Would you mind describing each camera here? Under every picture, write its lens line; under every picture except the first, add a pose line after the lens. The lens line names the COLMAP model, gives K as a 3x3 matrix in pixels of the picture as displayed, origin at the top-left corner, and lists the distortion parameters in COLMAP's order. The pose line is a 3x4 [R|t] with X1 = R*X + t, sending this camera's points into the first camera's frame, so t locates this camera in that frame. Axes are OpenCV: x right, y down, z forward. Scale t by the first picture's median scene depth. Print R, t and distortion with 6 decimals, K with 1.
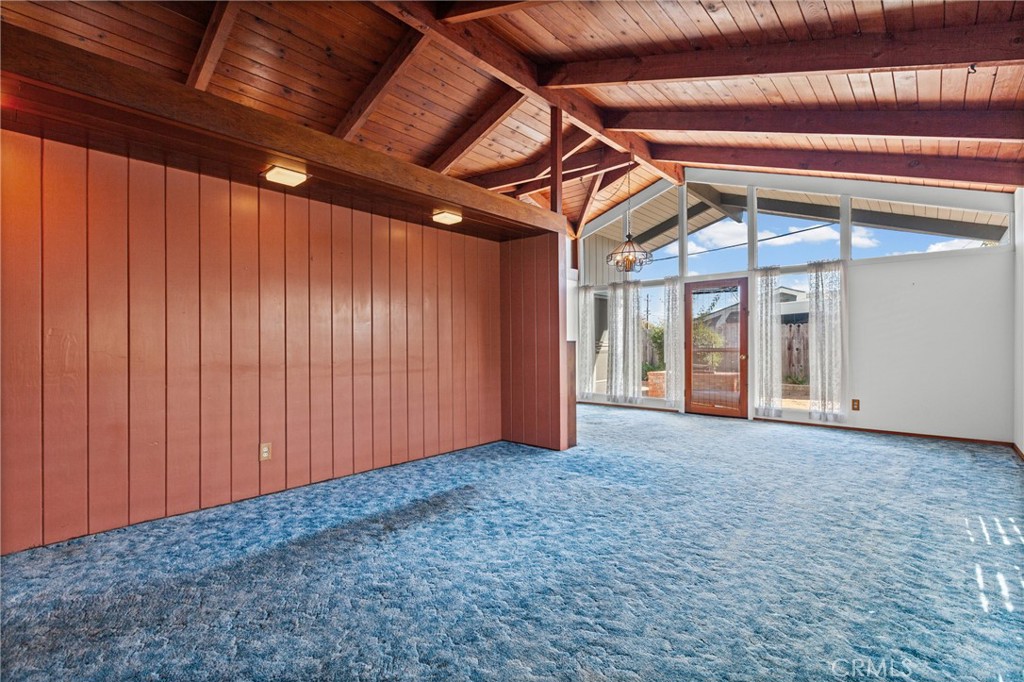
lens RADIAL K [[465.3, 0, 526.0], [0, 465.3, 341.8], [0, 0, 1]] dist [-0.001779, -0.000308]
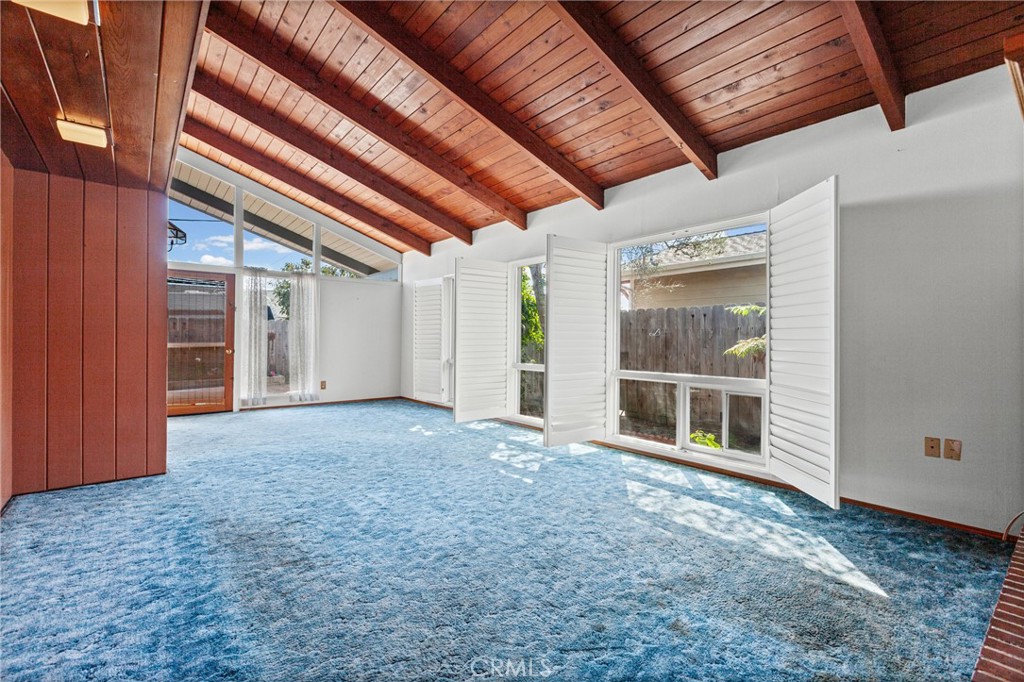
lens RADIAL K [[465.3, 0, 526.0], [0, 465.3, 341.8], [0, 0, 1]] dist [-0.001779, -0.000308]
pose [[0.151150, -0.003233, 0.988506, -0.757133], [-0.007532, 0.999962, 0.004422, 0.003610], [-0.988482, -0.008114, 0.151120, 0.345217]]
